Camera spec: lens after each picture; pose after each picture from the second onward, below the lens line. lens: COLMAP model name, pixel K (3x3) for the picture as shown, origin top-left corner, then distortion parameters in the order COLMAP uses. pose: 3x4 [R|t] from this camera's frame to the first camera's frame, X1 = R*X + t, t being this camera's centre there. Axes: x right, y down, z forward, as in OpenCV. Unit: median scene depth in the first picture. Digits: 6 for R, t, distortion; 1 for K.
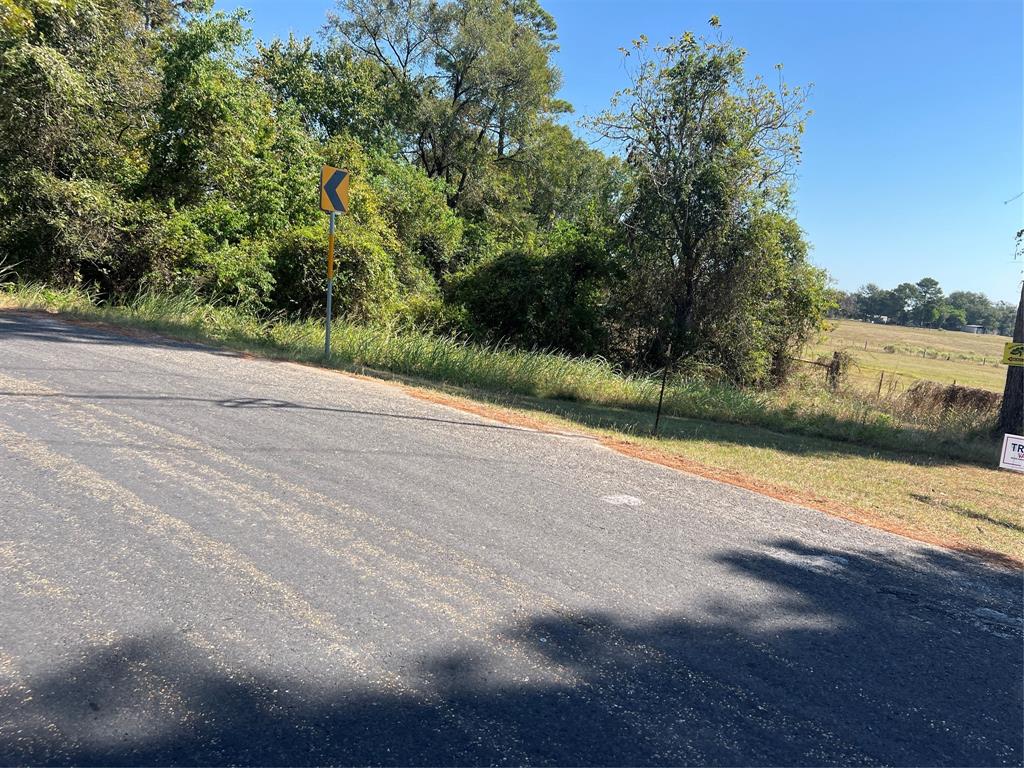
lens RADIAL K [[782.0, 0, 512.0], [0, 782.0, 384.0], [0, 0, 1]] dist [0.023798, -0.004782]
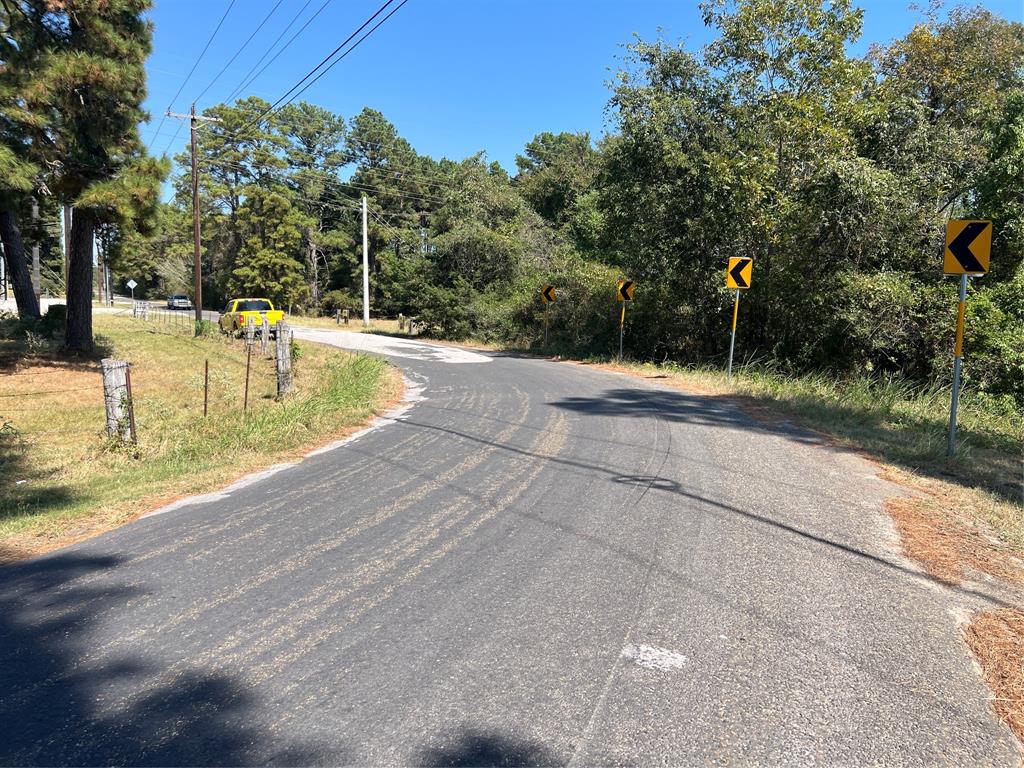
lens RADIAL K [[782.0, 0, 512.0], [0, 782.0, 384.0], [0, 0, 1]] dist [0.023798, -0.004782]
pose [[0.394702, -0.015030, -0.918686, 0.166335], [-0.092531, 0.994133, -0.056019, -0.008990], [0.914138, 0.107117, 0.390995, 0.132247]]
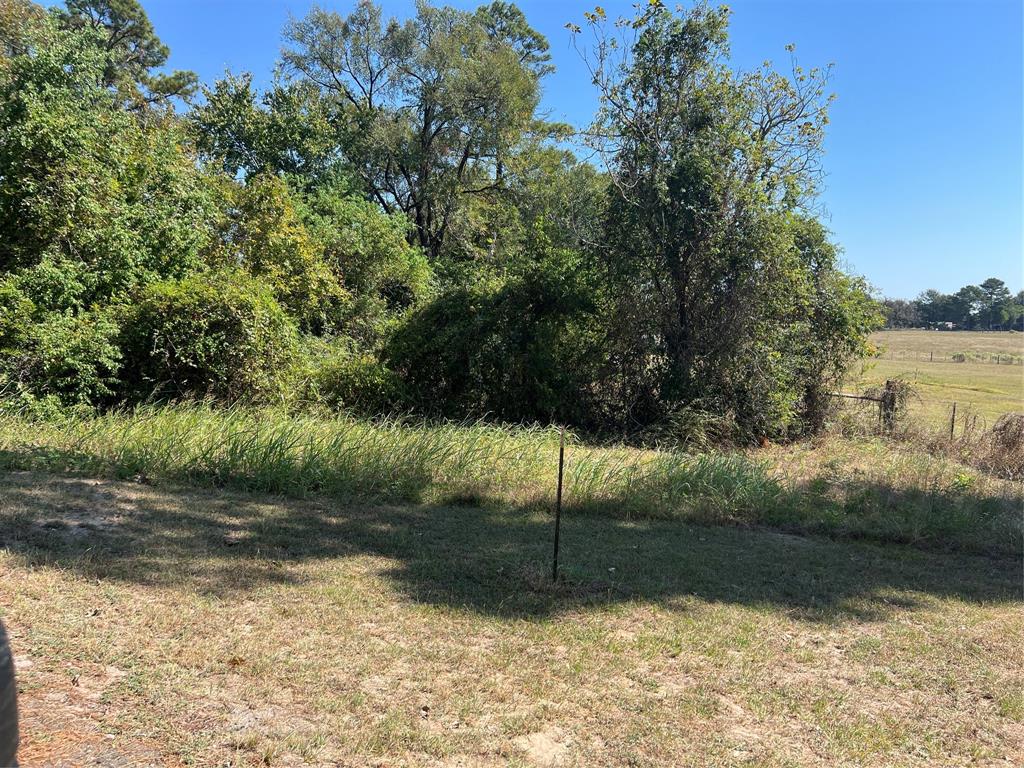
lens RADIAL K [[767.5, 0, 512.0], [0, 767.5, 384.0], [0, 0, 1]] dist [0.025186, -0.003395]
pose [[0.993953, -0.078885, -0.076386, 0.109017], [0.075113, 0.995867, -0.051054, -0.029245], [0.080097, 0.045008, 0.995770, 0.228168]]
